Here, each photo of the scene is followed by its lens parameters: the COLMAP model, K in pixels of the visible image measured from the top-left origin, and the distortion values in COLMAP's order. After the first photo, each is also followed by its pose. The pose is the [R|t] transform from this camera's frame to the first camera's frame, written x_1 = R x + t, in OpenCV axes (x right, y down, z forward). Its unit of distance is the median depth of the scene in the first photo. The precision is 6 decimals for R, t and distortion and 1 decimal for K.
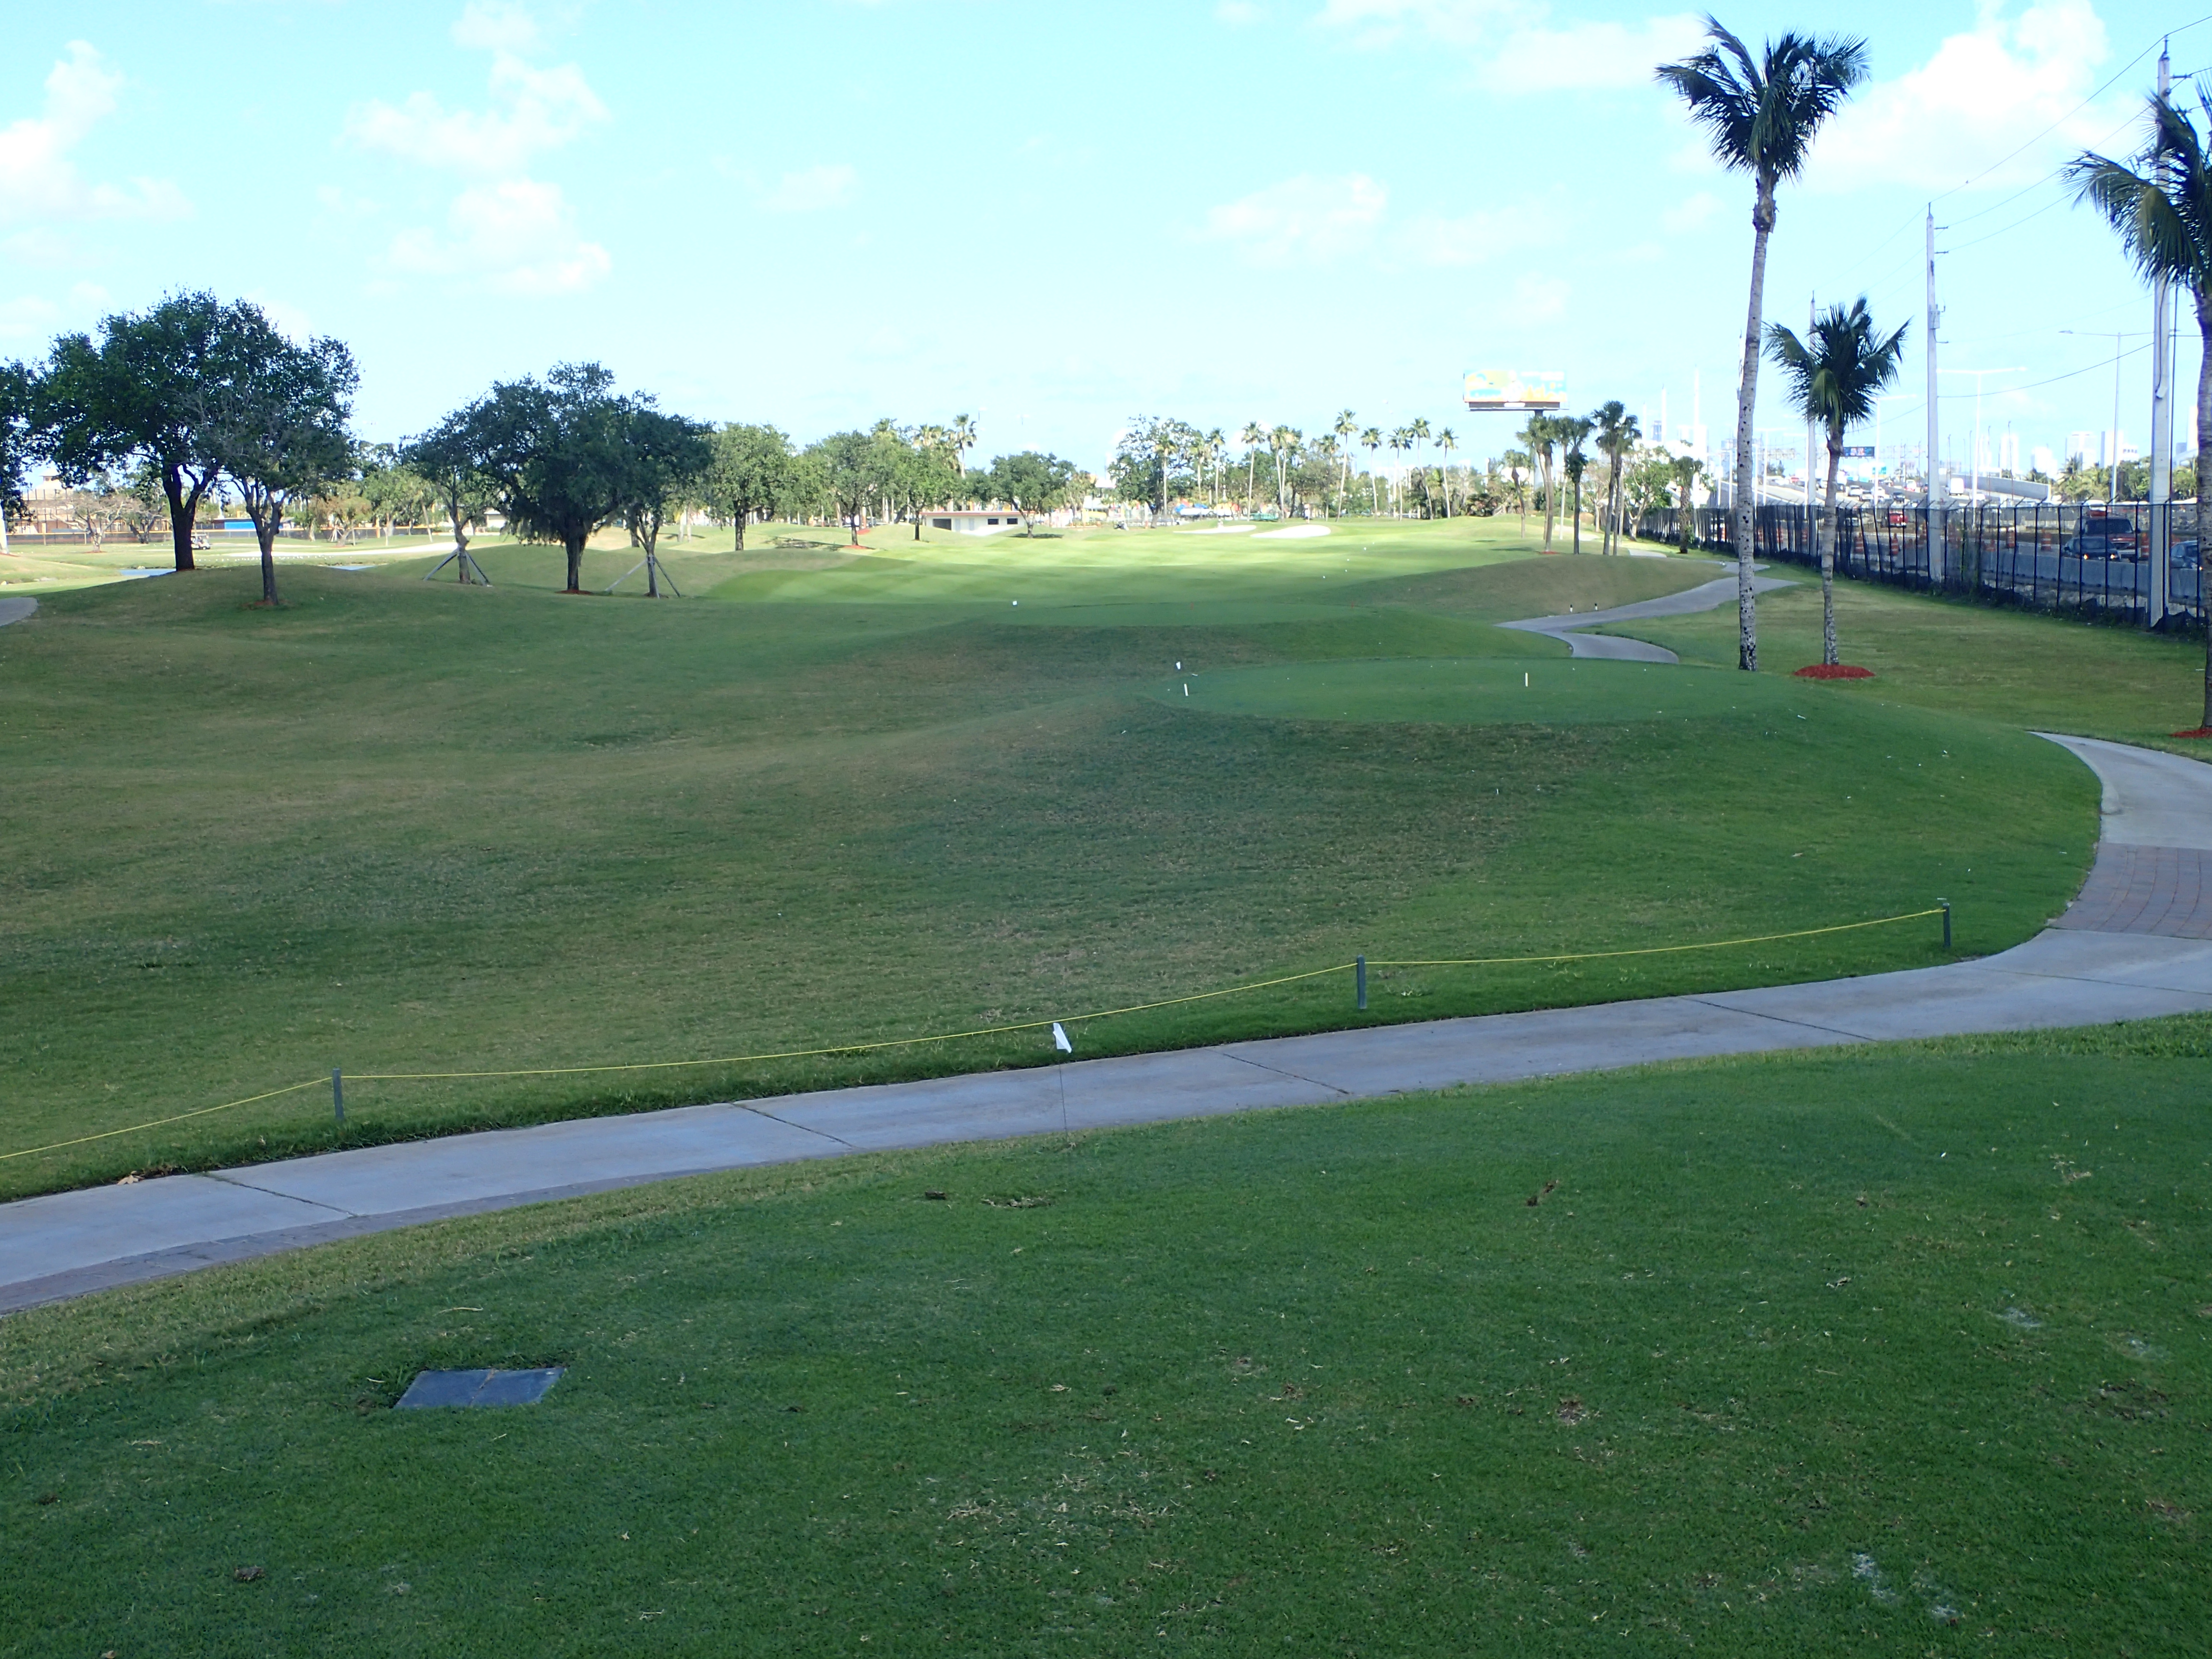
lens RADIAL K [[2774.0, 0, 1106.1], [0, 2774.0, 827.4], [0, 0, 1]] dist [-0.021717, 0.000000]
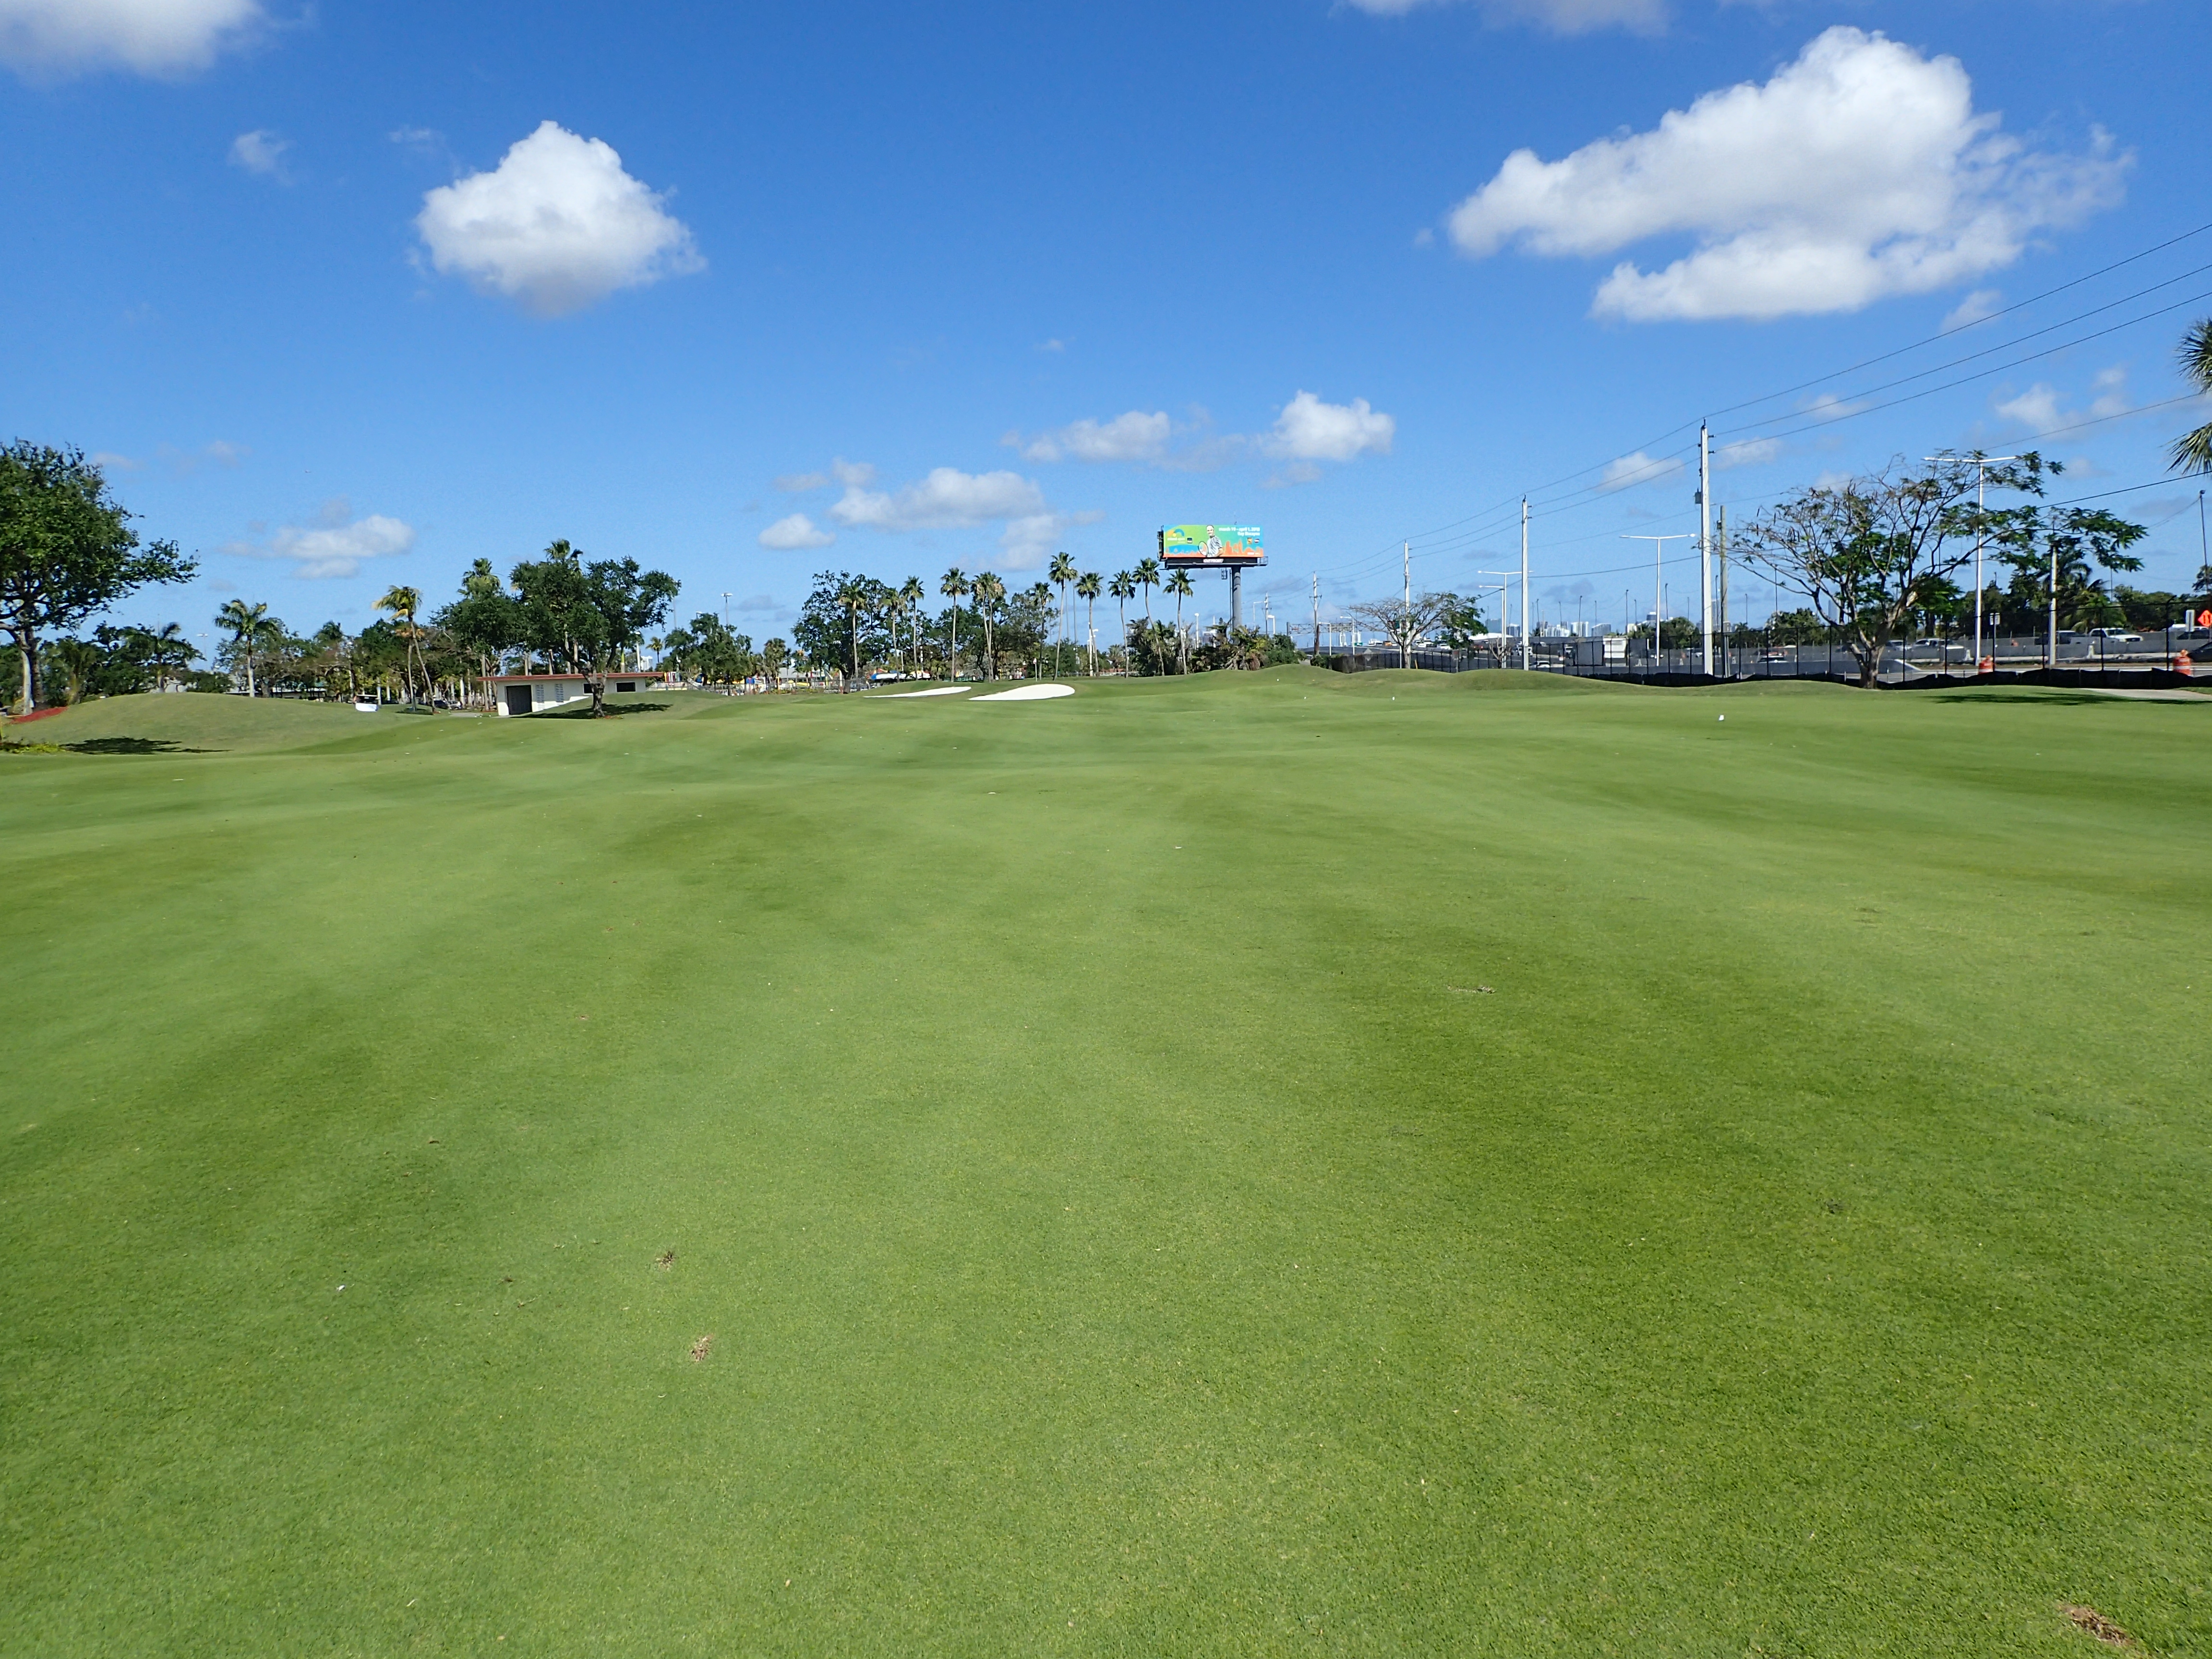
lens RADIAL K [[1613.4, 0, 1102.9], [0, 1613.4, 831.1], [0, 0, 1]] dist [0.001905, 0.000110]
pose [[0.986467, -0.038136, 0.159464, 0.014222], [0.041991, 0.998900, -0.020873, -0.048663], [-0.158492, 0.027286, 0.986983, 0.466874]]
